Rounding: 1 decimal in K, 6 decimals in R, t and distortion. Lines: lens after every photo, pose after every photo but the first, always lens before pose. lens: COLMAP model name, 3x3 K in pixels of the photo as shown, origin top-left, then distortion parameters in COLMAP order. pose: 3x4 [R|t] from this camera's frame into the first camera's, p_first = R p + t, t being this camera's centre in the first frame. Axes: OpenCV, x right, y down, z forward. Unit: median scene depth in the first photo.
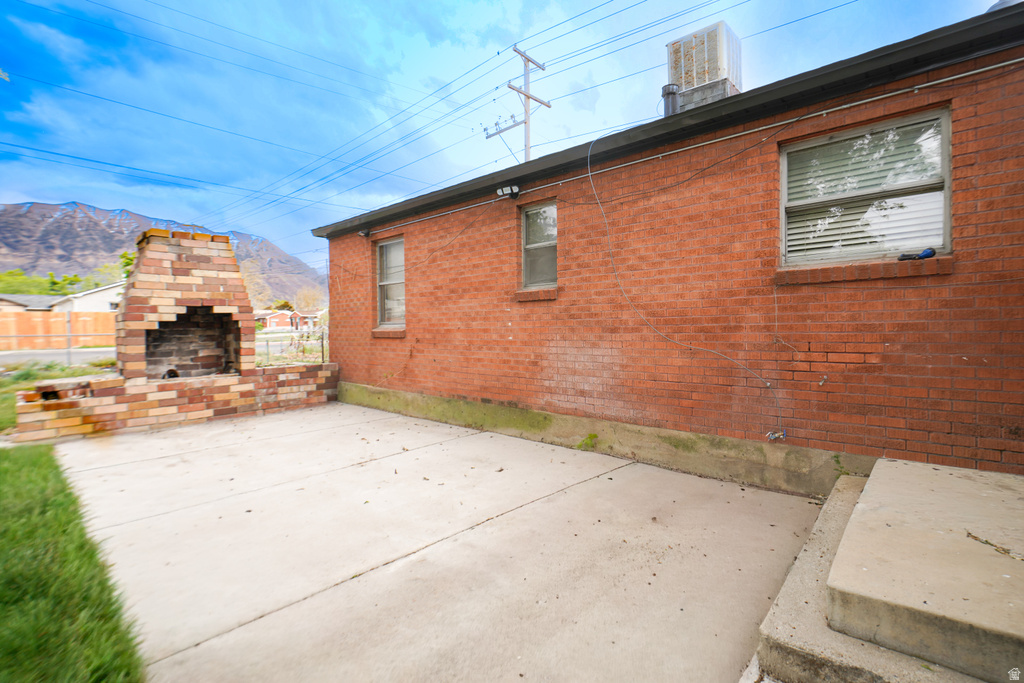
lens RADIAL K [[470.6, 0, 511.5], [0, 470.6, 333.1], [0, 0, 1]] dist [-0.001494, -0.000043]
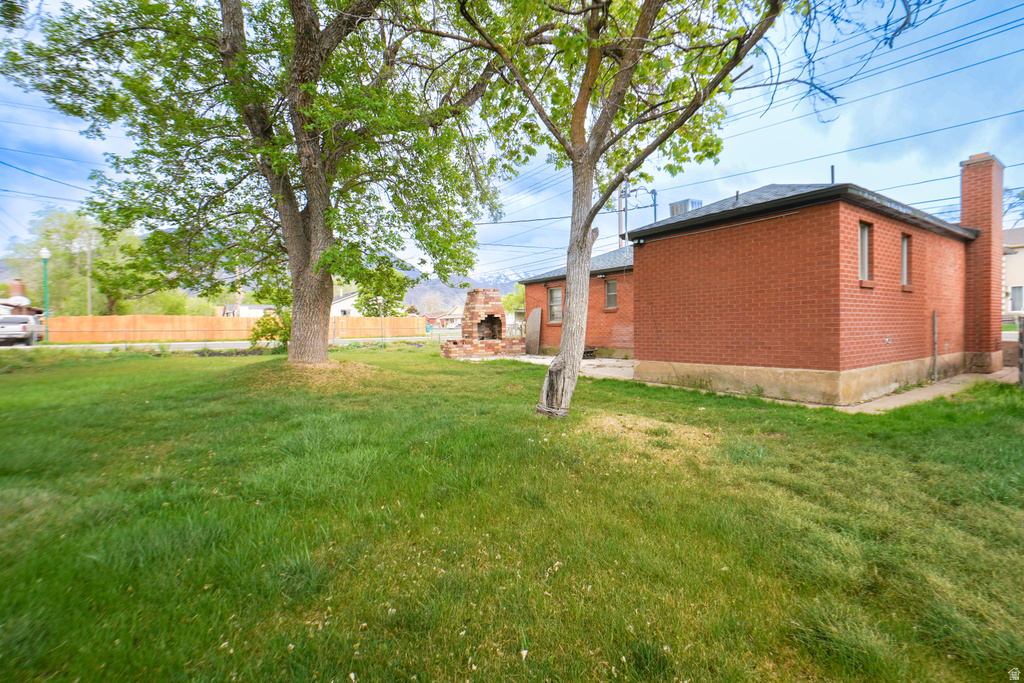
lens RADIAL K [[470.6, 0, 512.2], [0, 470.6, 337.2], [0, 0, 1]] dist [-0.001494, -0.000043]
pose [[0.976302, 0.001028, -0.216408, 0.083006], [0.001088, 0.999953, 0.009657, 0.056249], [0.216408, -0.009664, 0.976255, -1.904401]]
